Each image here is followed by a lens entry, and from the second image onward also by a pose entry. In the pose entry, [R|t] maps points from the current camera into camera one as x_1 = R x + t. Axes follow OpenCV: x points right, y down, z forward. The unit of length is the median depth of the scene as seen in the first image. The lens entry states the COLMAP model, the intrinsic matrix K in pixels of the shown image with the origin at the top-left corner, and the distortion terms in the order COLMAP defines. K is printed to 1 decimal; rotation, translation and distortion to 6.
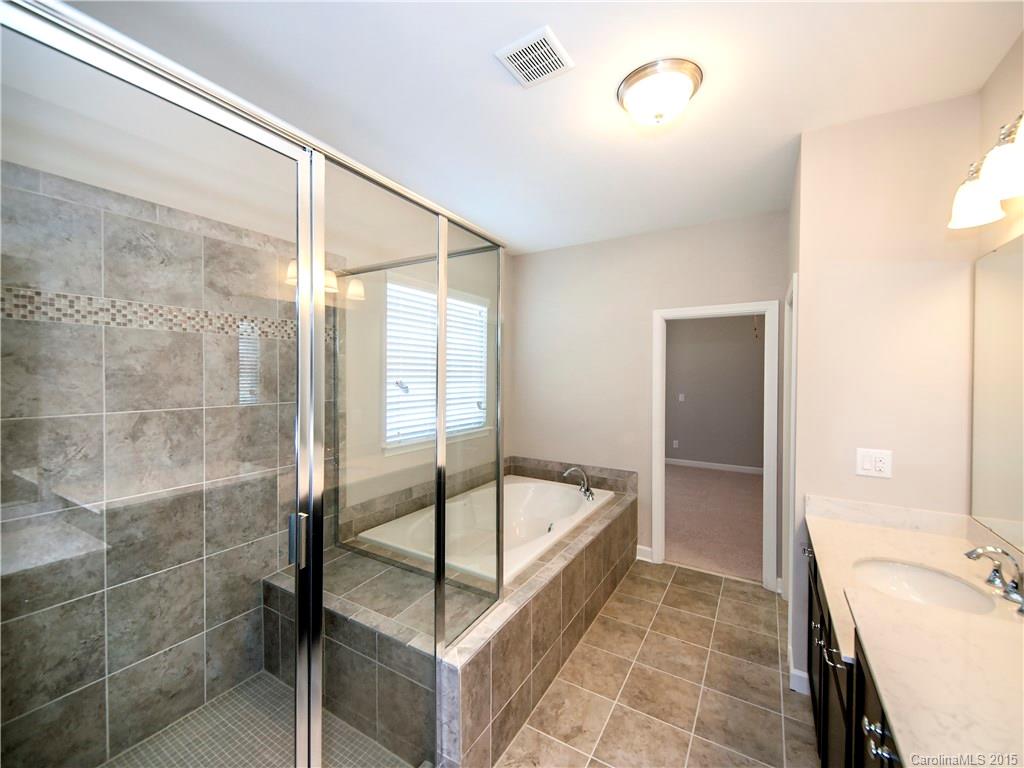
lens RADIAL K [[416.8, 0, 506.7], [0, 416.8, 378.7], [0, 0, 1]] dist [0.002446, -0.002679]
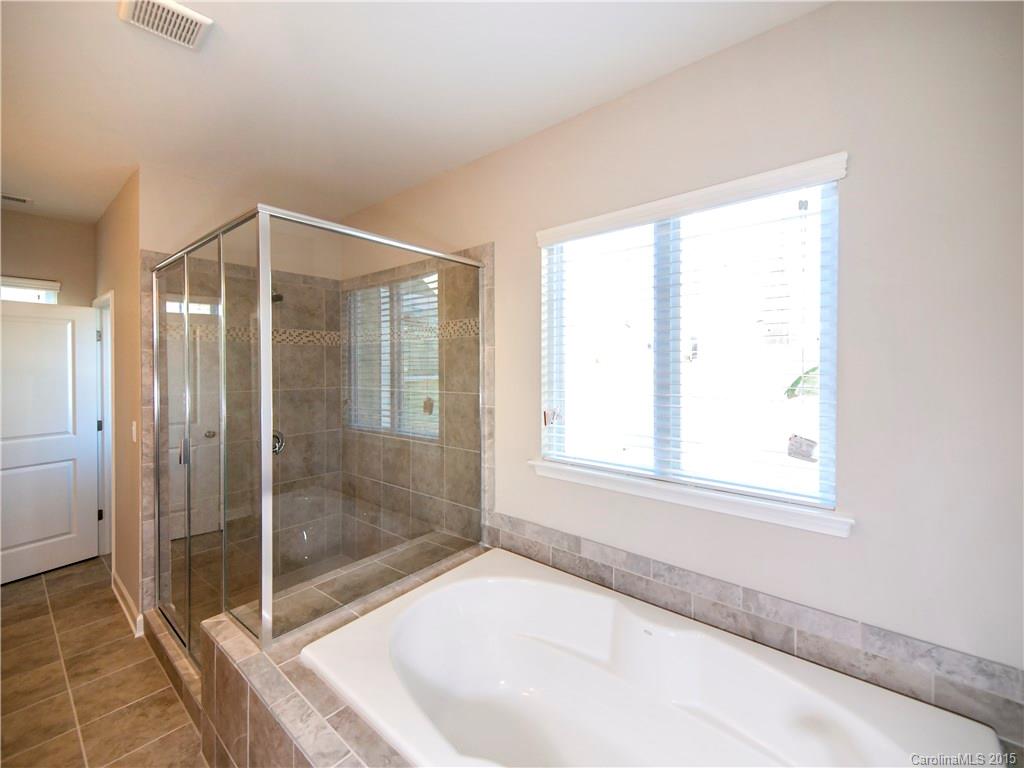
lens RADIAL K [[416.8, 0, 508.1], [0, 416.8, 376.7], [0, 0, 1]] dist [0.002446, -0.002679]
pose [[-0.129981, 0.015259, -0.991399, 0.508110], [-0.012426, 0.999778, 0.017017, -0.006858], [0.991439, 0.014531, -0.129763, 1.113699]]
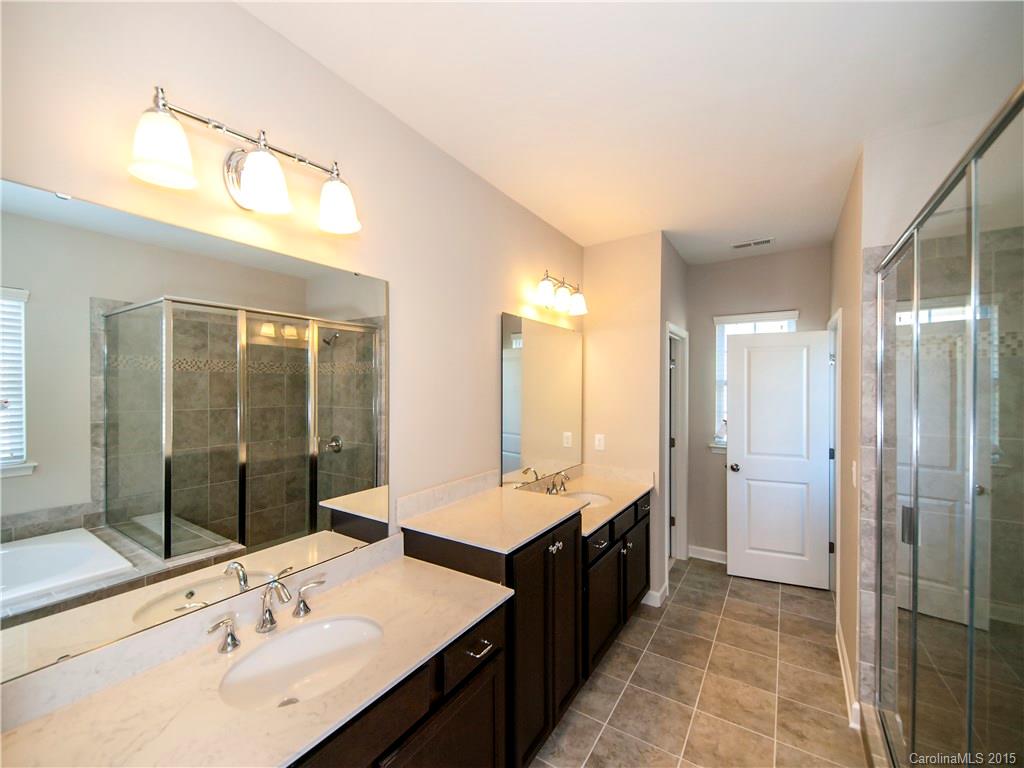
lens RADIAL K [[416.8, 0, 517.4], [0, 416.8, 382.5], [0, 0, 1]] dist [0.002446, -0.002679]
pose [[-0.999575, -0.011999, 0.026556, 0.361882], [-0.011844, 0.999912, 0.005994, -0.017884], [-0.026626, 0.005677, -0.999629, 0.999255]]
